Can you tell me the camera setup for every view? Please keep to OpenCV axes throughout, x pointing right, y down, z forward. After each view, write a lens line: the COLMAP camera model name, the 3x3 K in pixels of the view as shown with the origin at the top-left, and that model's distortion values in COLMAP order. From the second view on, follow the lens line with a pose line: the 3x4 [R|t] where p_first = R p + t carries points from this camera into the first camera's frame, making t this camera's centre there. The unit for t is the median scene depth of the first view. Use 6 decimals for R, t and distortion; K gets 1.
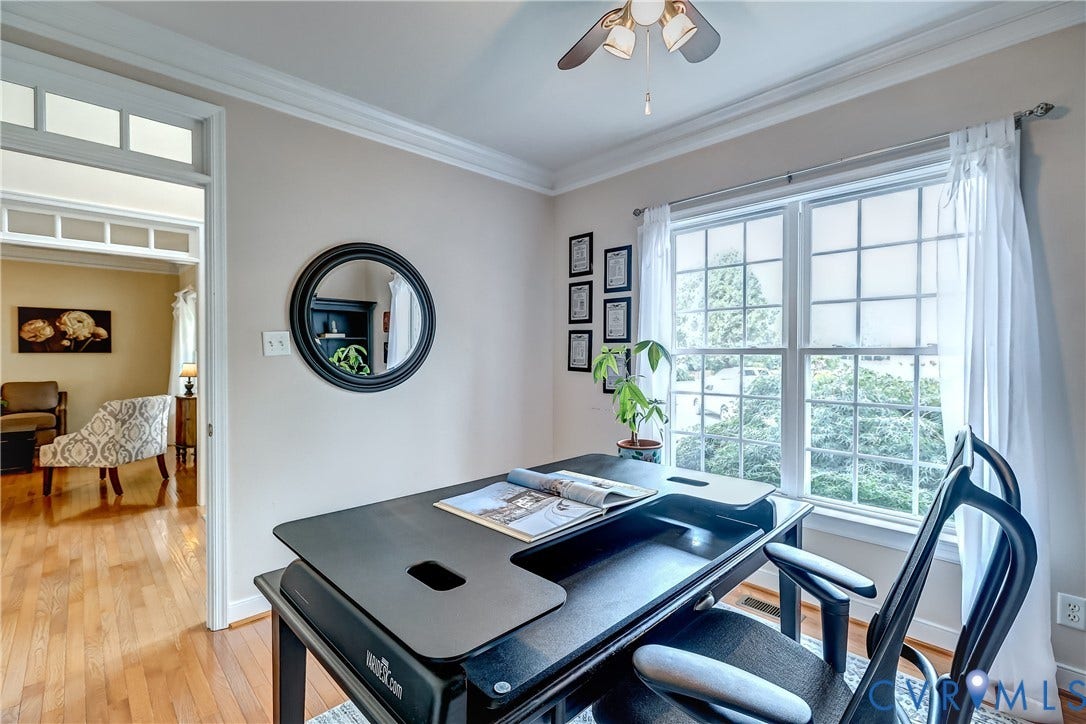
lens RADIAL K [[484.0, 0, 541.6], [0, 484.0, 358.0], [0, 0, 1]] dist [-0.000402, 0.000205]
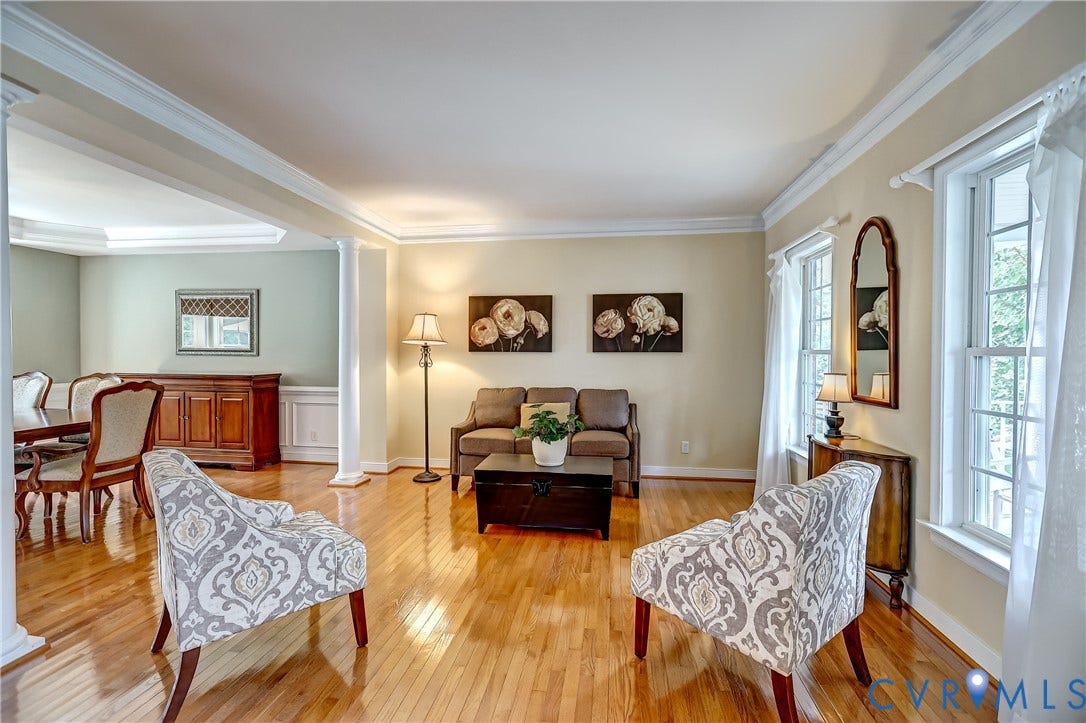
lens RADIAL K [[484.0, 0, 541.6], [0, 484.0, 357.5], [0, 0, 1]] dist [-0.000402, 0.000205]
pose [[0.609215, 0.010799, -0.792932, -0.480447], [-0.011675, 0.999921, 0.004648, -0.004348], [0.792919, 0.006426, 0.609293, 0.429567]]
